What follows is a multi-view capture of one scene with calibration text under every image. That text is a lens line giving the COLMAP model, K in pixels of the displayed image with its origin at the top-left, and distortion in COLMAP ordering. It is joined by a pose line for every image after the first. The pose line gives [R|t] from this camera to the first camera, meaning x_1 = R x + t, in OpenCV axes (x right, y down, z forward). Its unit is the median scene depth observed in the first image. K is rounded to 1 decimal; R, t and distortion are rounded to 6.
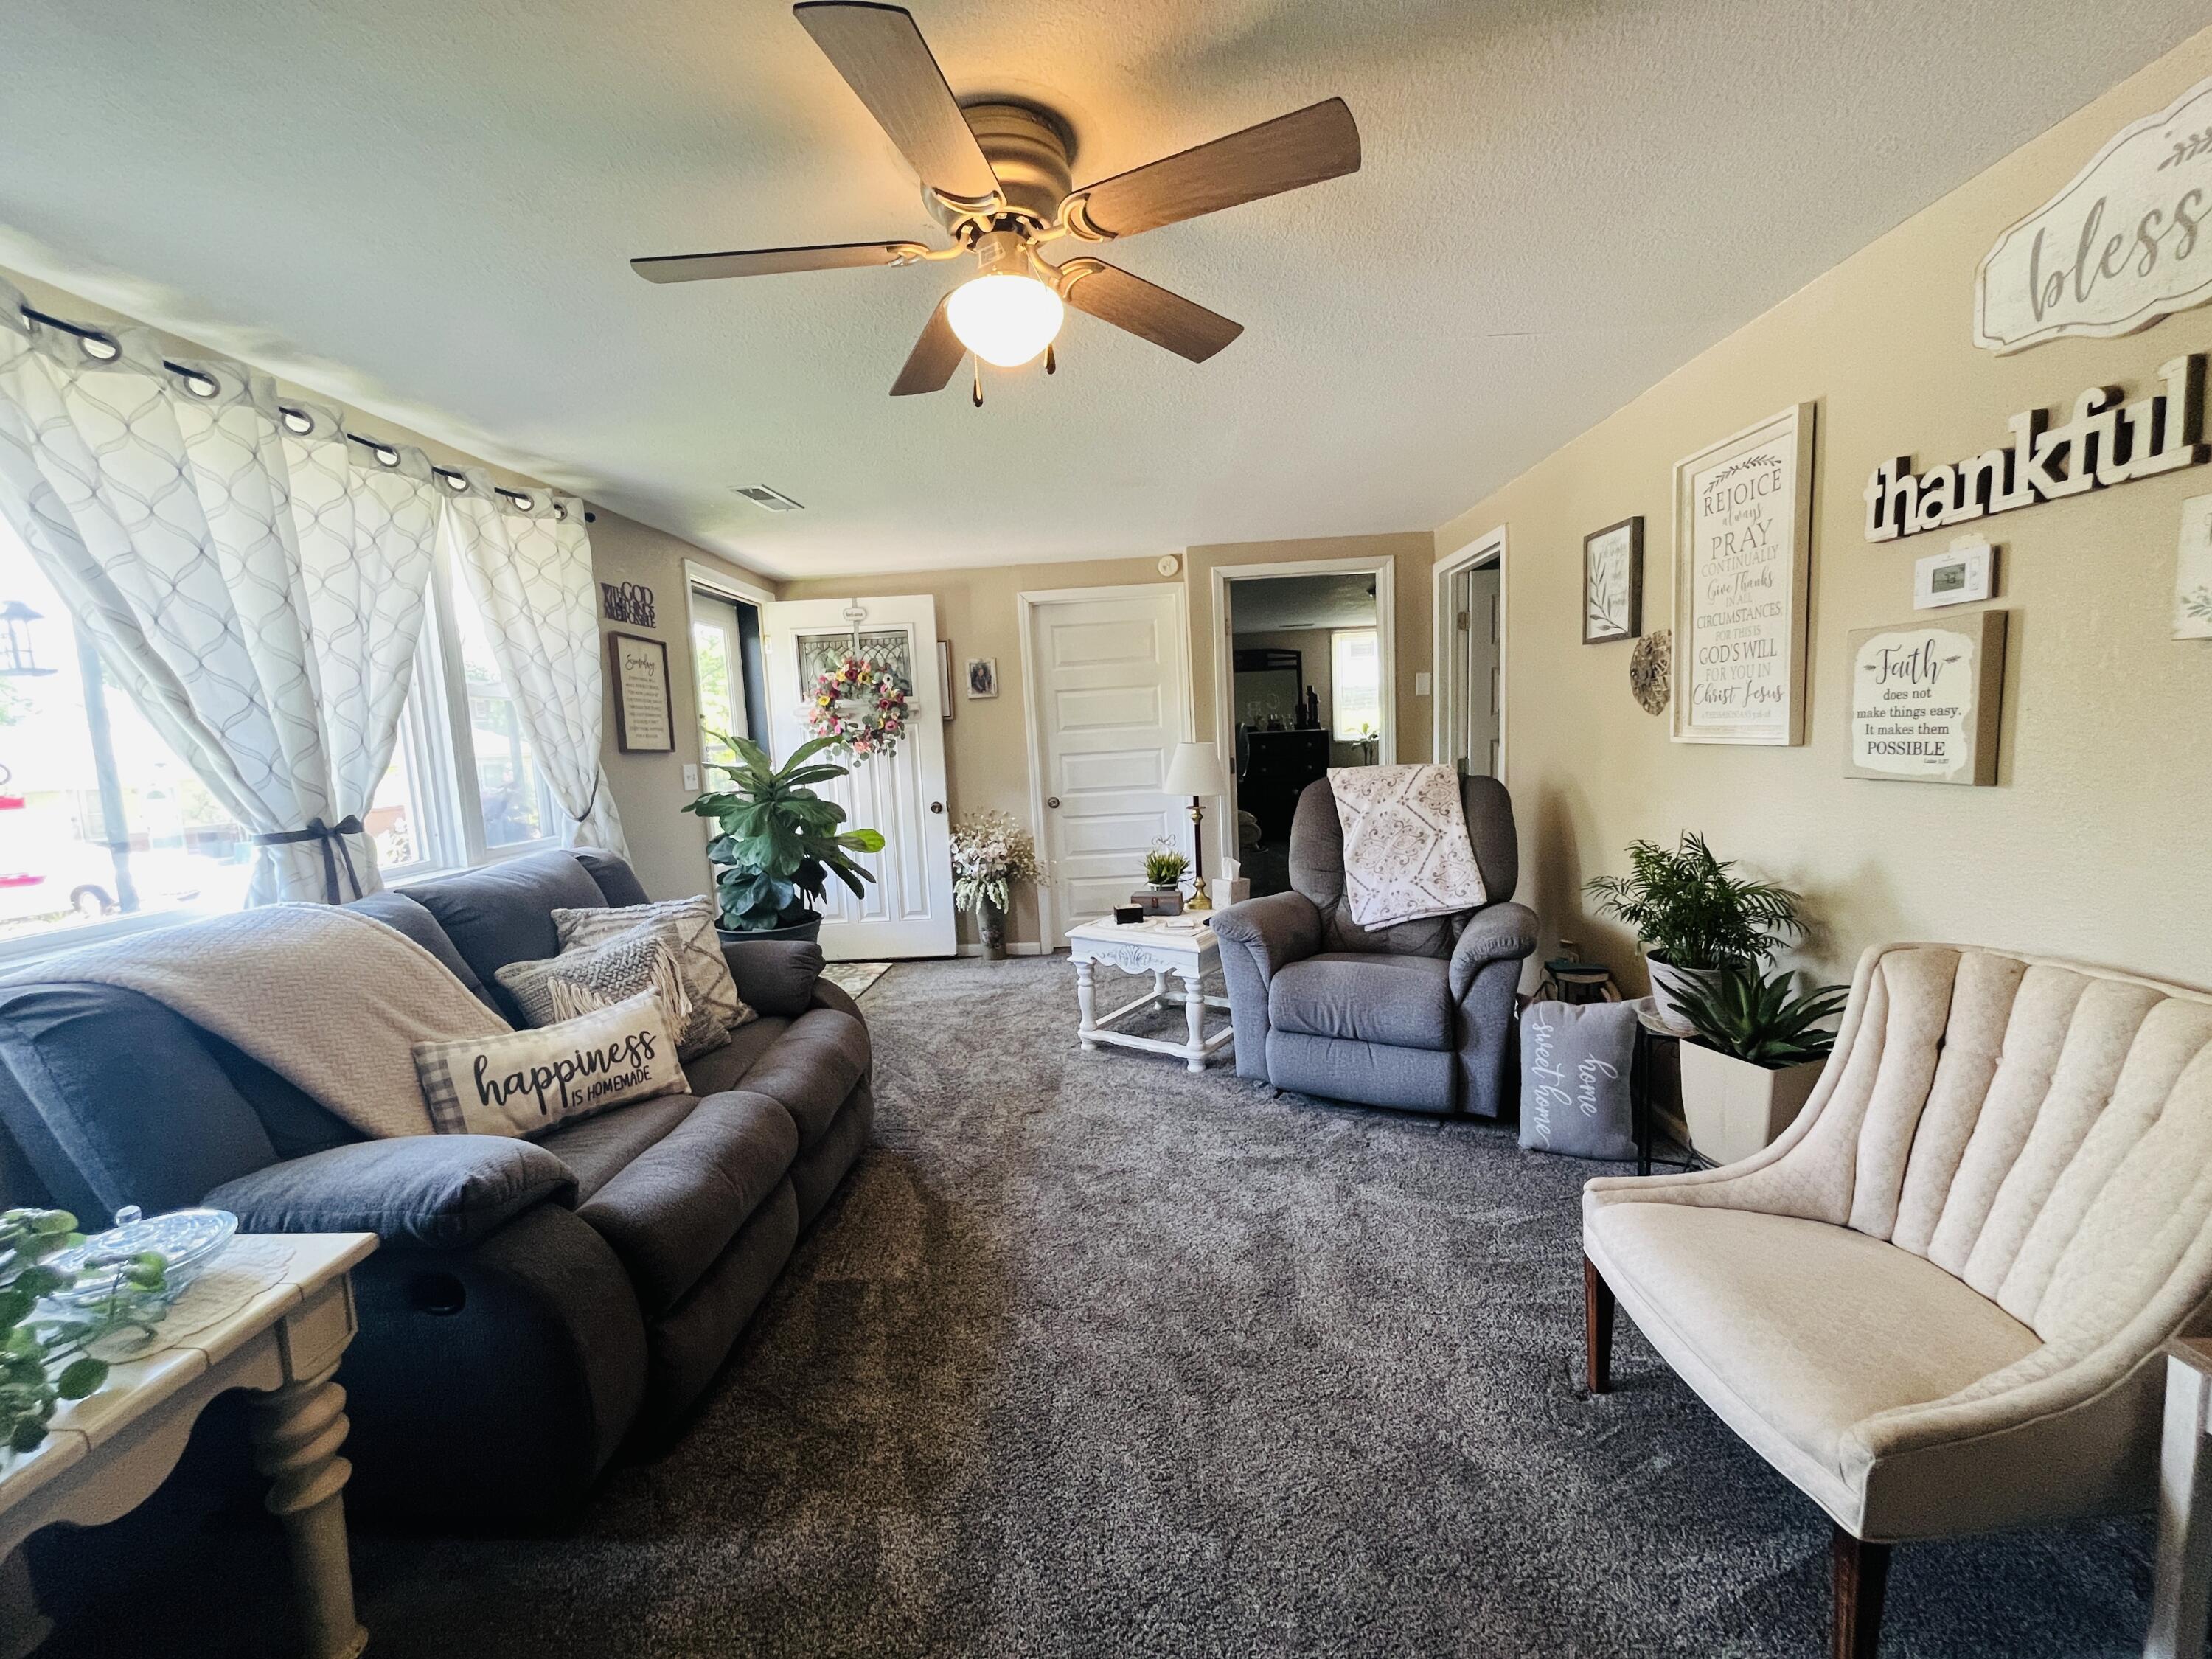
lens RADIAL K [[877.5, 0, 1106.0], [0, 877.5, 829.5], [0, 0, 1]] dist [0.001339, 0.000220]
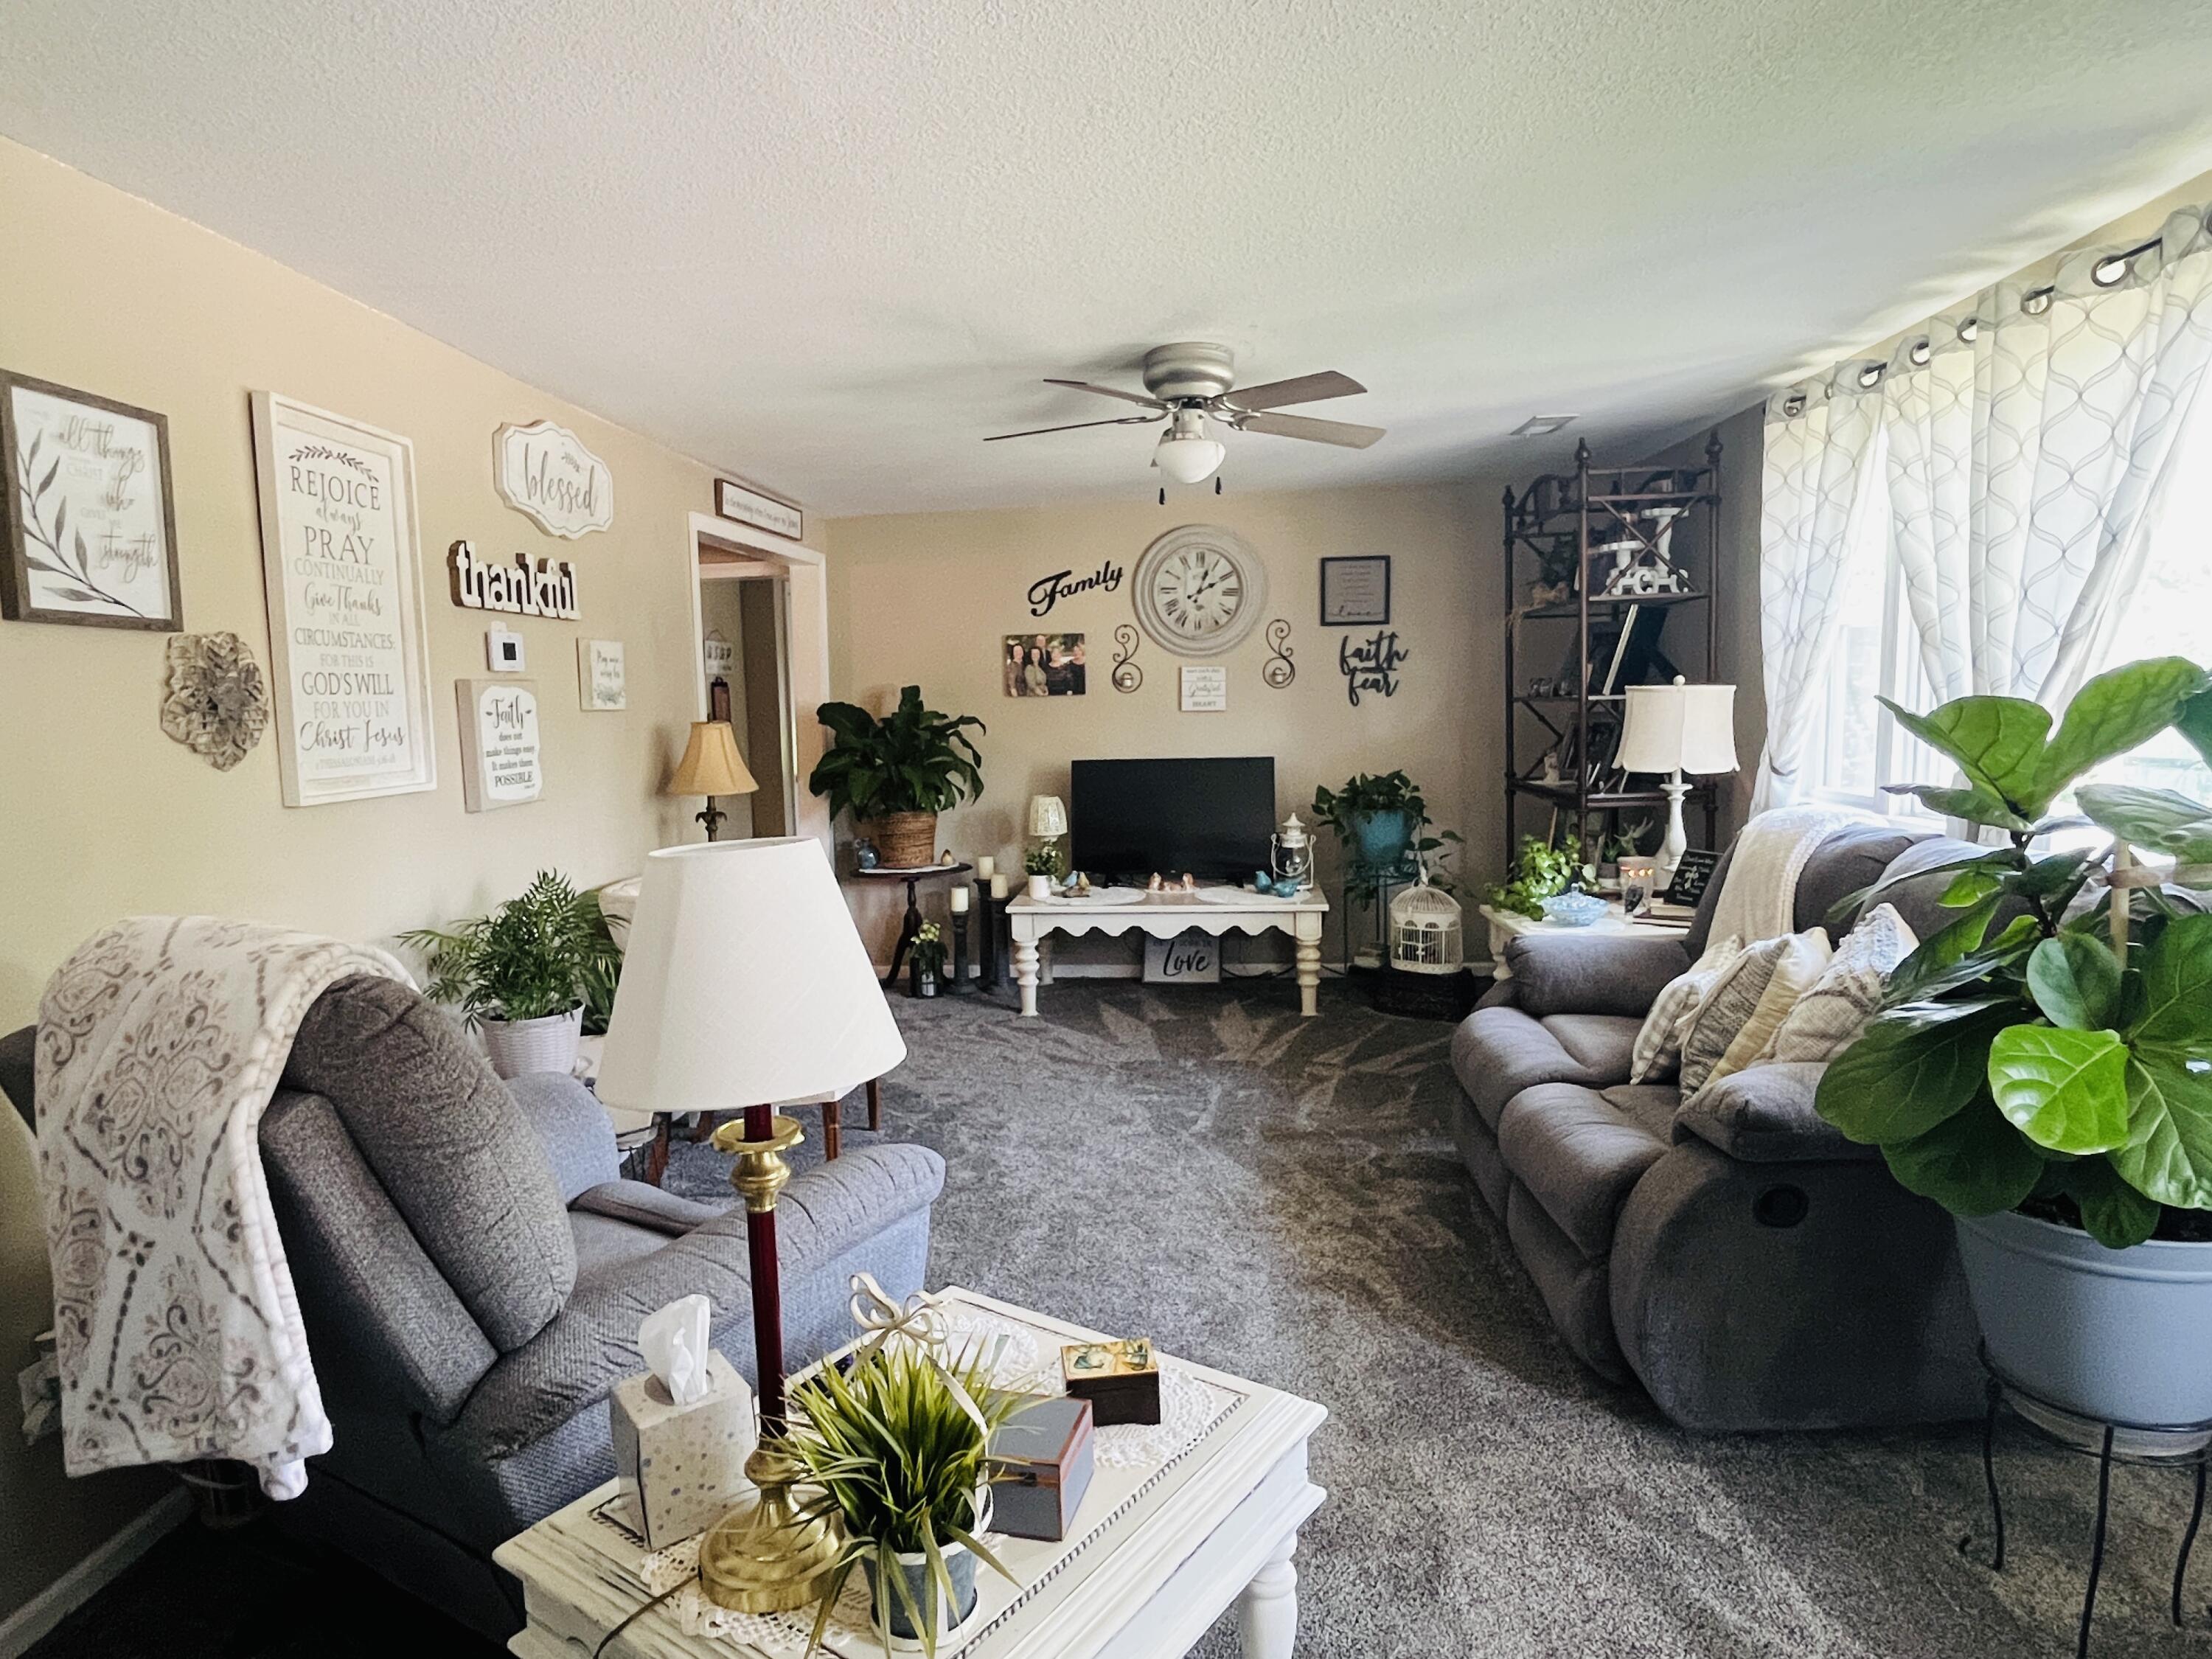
lens RADIAL K [[1278.1, 0, 1099.2], [0, 1278.1, 824.7], [0, 0, 1]] dist [-0.000125, 0.000475]
pose [[-0.997429, 0.055815, 0.044947, -0.007331], [0.064127, 0.975129, 0.212159, -0.287109], [-0.031988, 0.214495, -0.976201, 2.192540]]
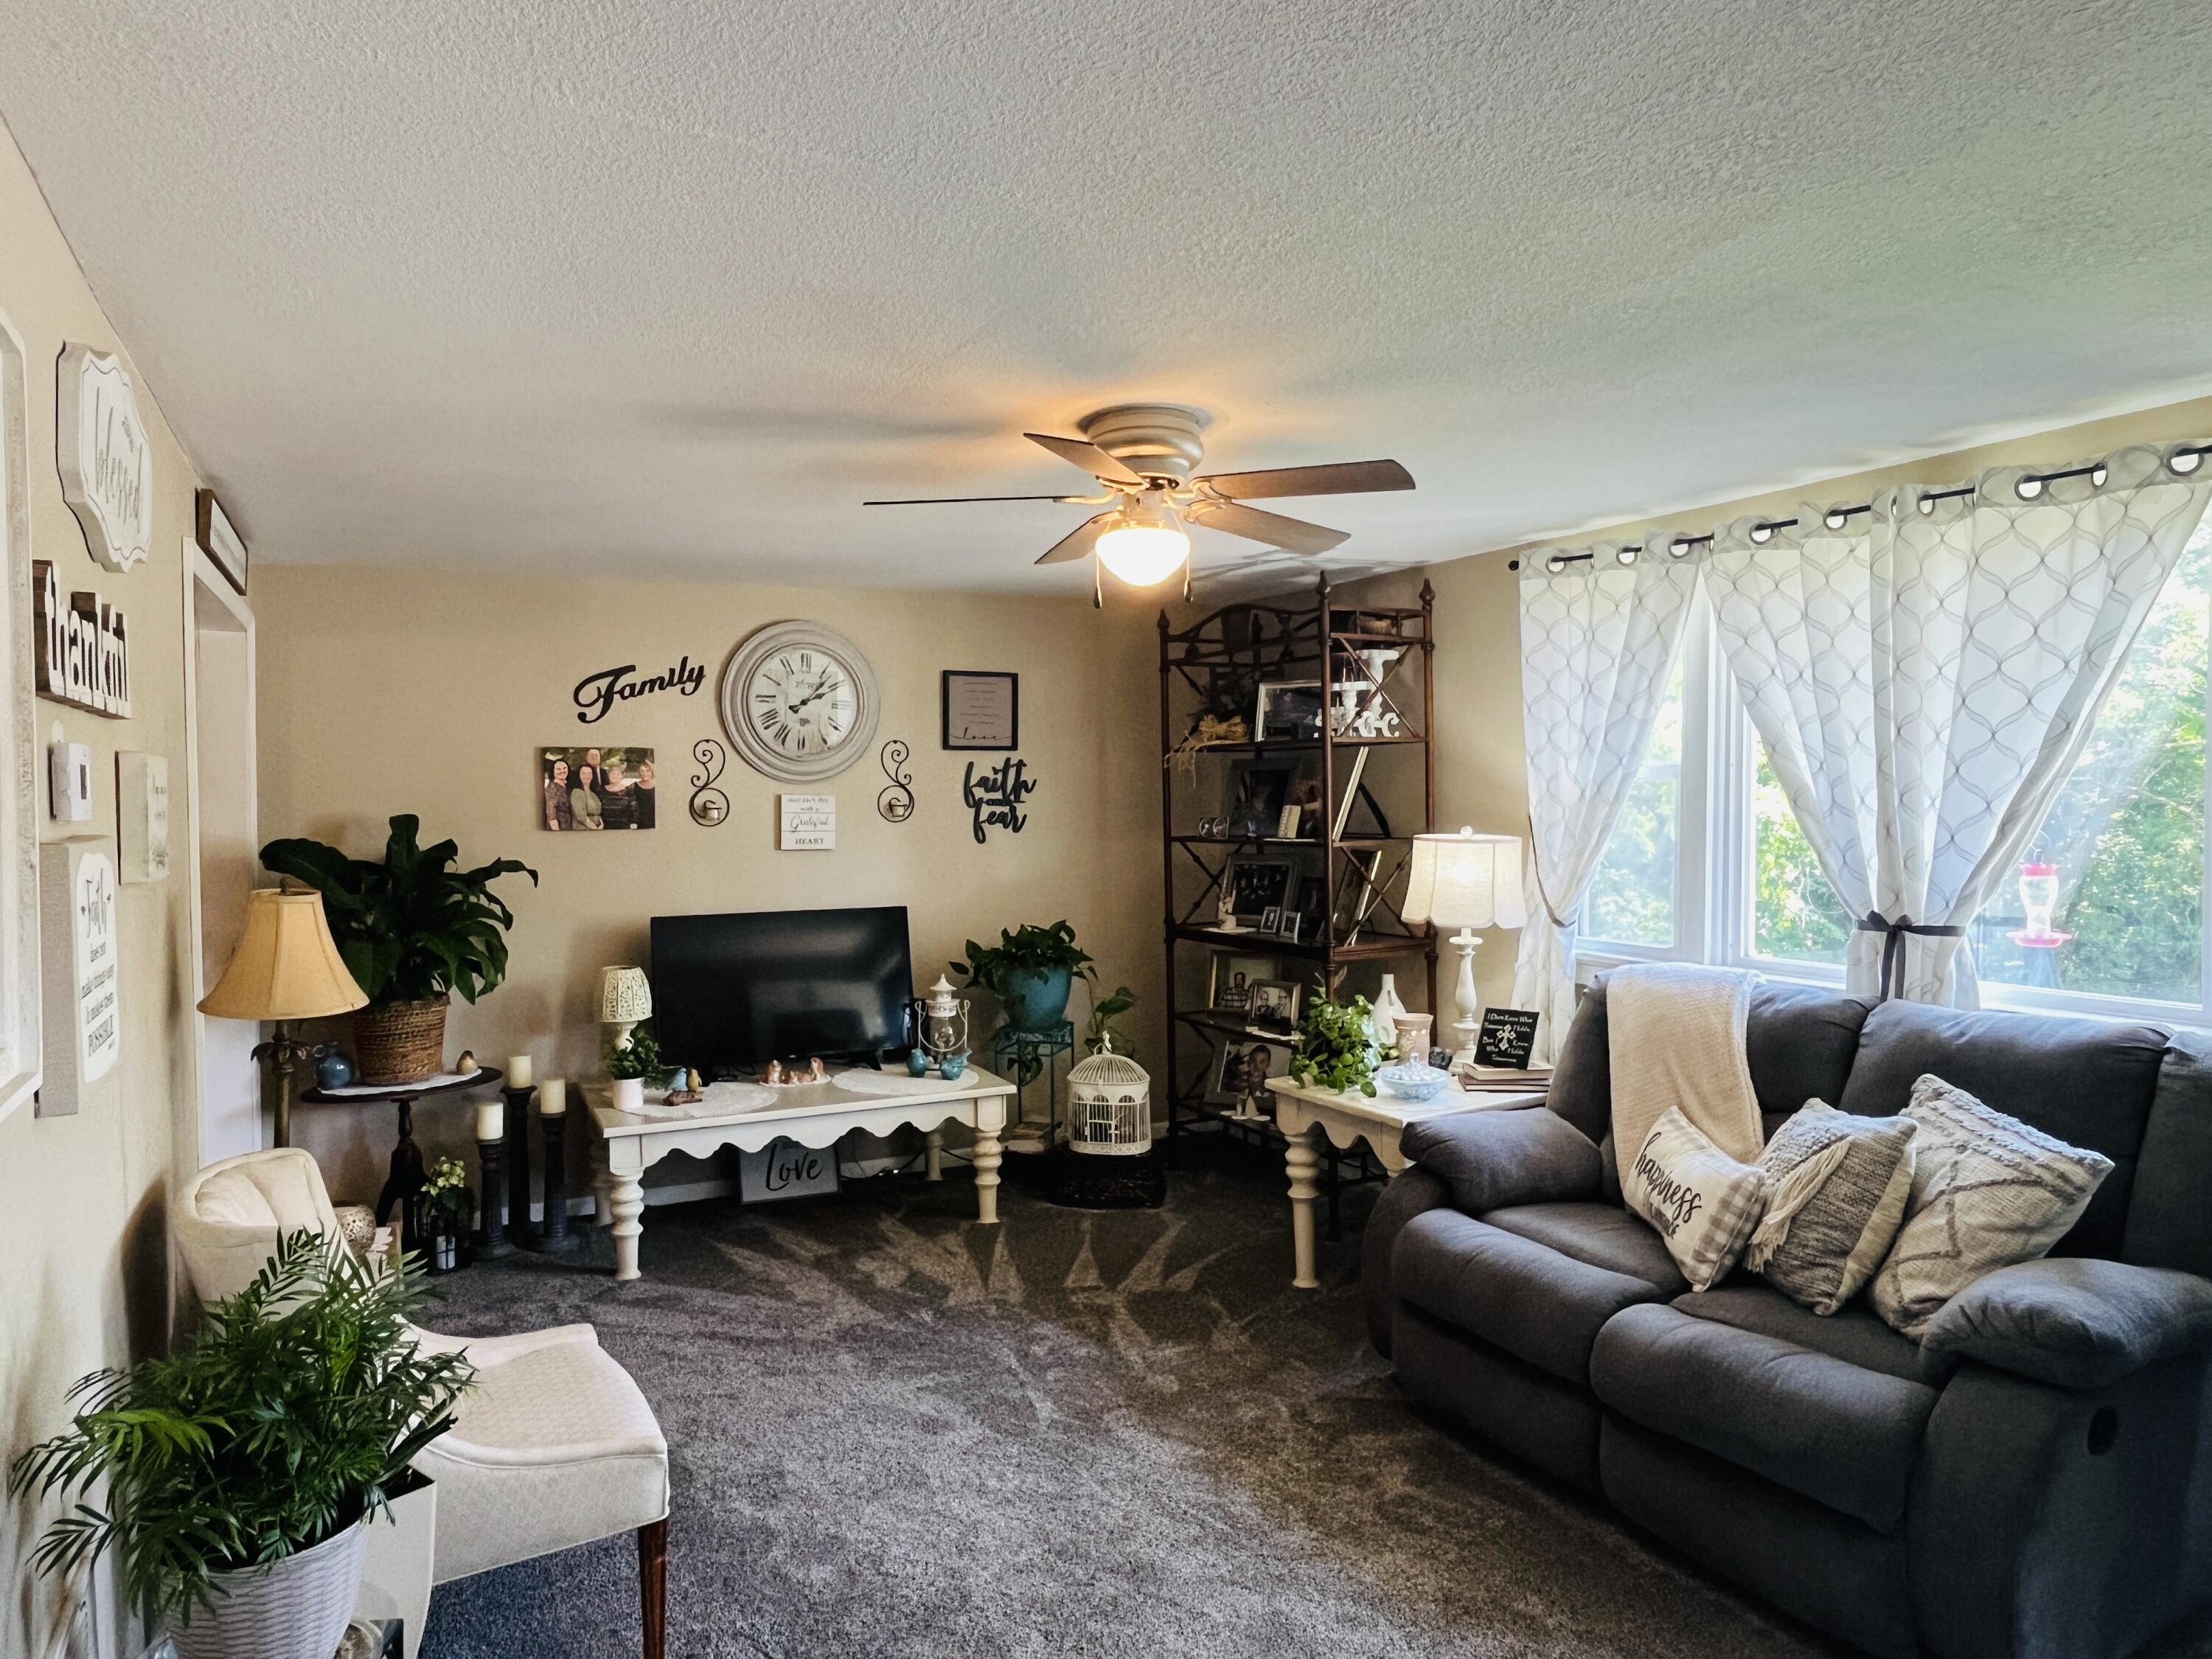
lens RADIAL K [[1370.0, 0, 1101.8], [0, 1370.0, 837.8], [0, 0, 1]] dist [-0.002727, 0.001100]
pose [[-0.870718, 0.057726, -0.488384, 0.596296], [-0.018474, 0.988547, 0.149779, -0.311422], [0.491436, 0.139438, -0.859679, 1.718172]]
